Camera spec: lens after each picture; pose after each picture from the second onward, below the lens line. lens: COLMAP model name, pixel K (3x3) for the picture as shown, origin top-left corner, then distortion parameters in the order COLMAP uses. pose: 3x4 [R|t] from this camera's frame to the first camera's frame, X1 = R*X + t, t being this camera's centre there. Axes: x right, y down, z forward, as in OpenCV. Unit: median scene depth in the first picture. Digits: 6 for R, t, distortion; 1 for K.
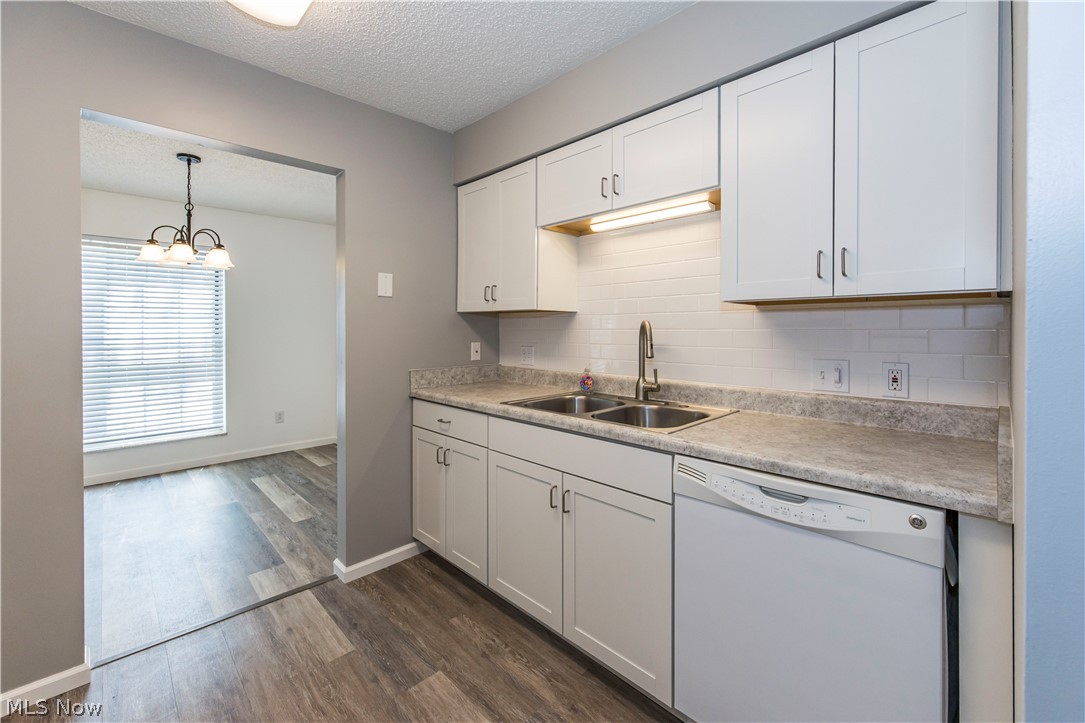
lens RADIAL K [[448.3, 0, 561.7], [0, 448.3, 330.2], [0, 0, 1]] dist [-0.009729, 0.004093]
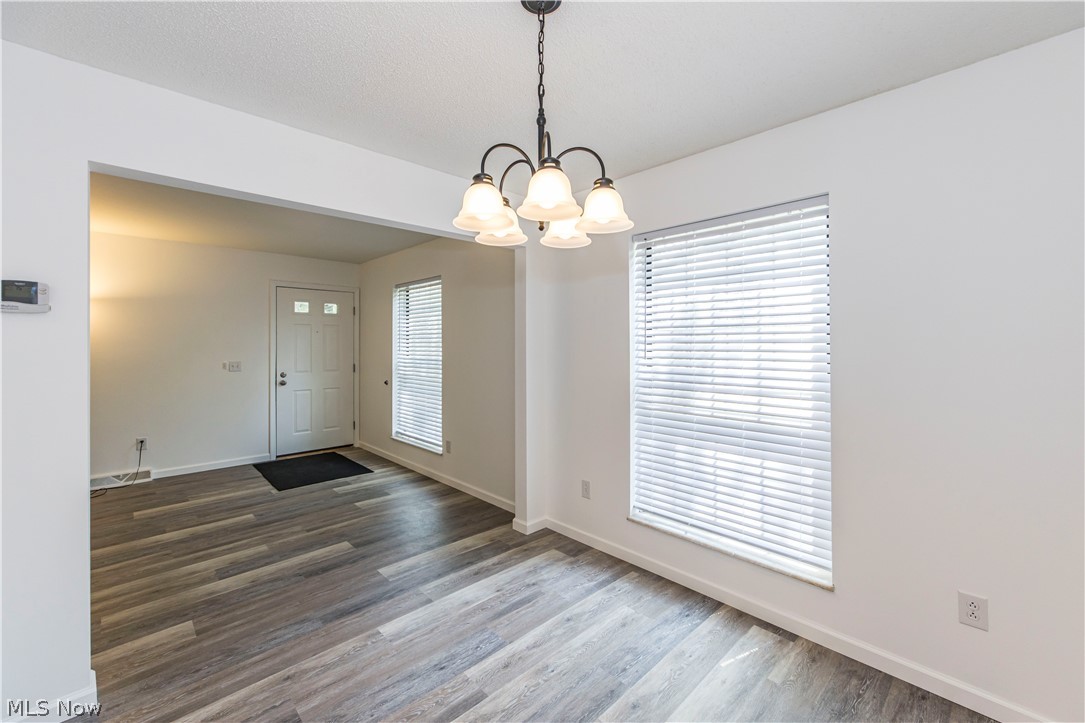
lens RADIAL K [[448.3, 0, 543.5], [0, 448.3, 342.4], [0, 0, 1]] dist [-0.009729, 0.004093]
pose [[-0.036530, 0.006384, -0.999312, -0.487554], [-0.006842, 0.999955, 0.006638, -0.046881], [0.999309, 0.007079, -0.036485, 1.261497]]
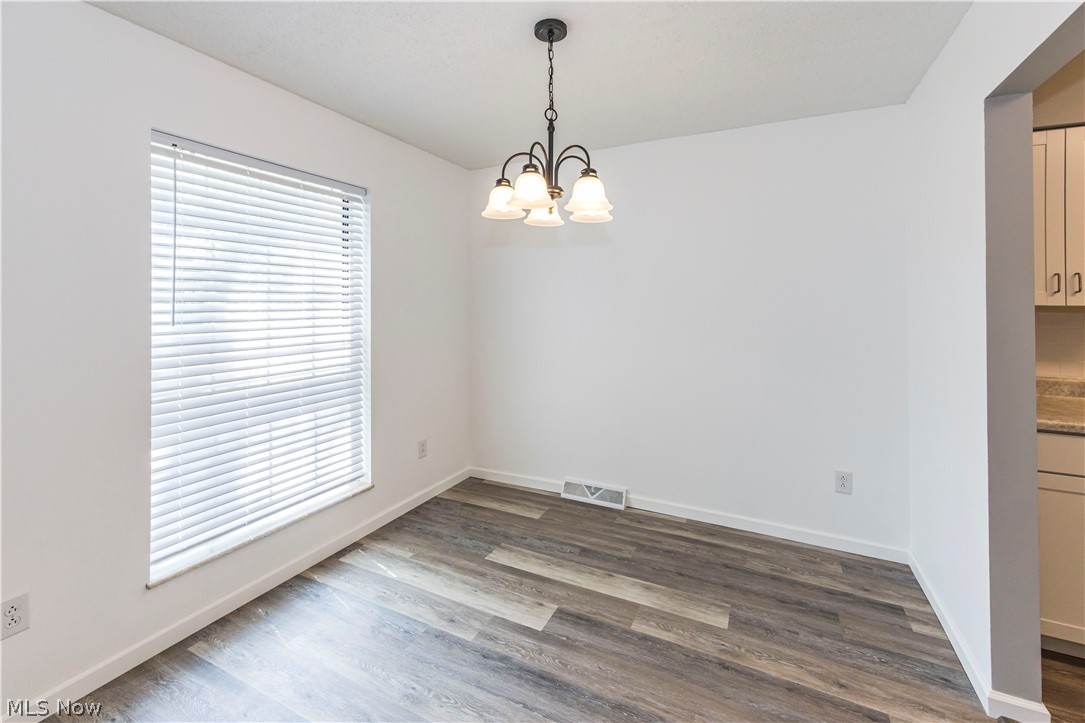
lens RADIAL K [[464.3, 0, 541.7], [0, 464.3, 296.2], [0, 0, 1]] dist [-0.004190, 0.000836]
pose [[0.947902, 0.018917, 0.318001, -1.299914], [-0.008869, 0.999416, -0.033014, -0.024913], [-0.318439, 0.028474, 0.947516, 0.541103]]
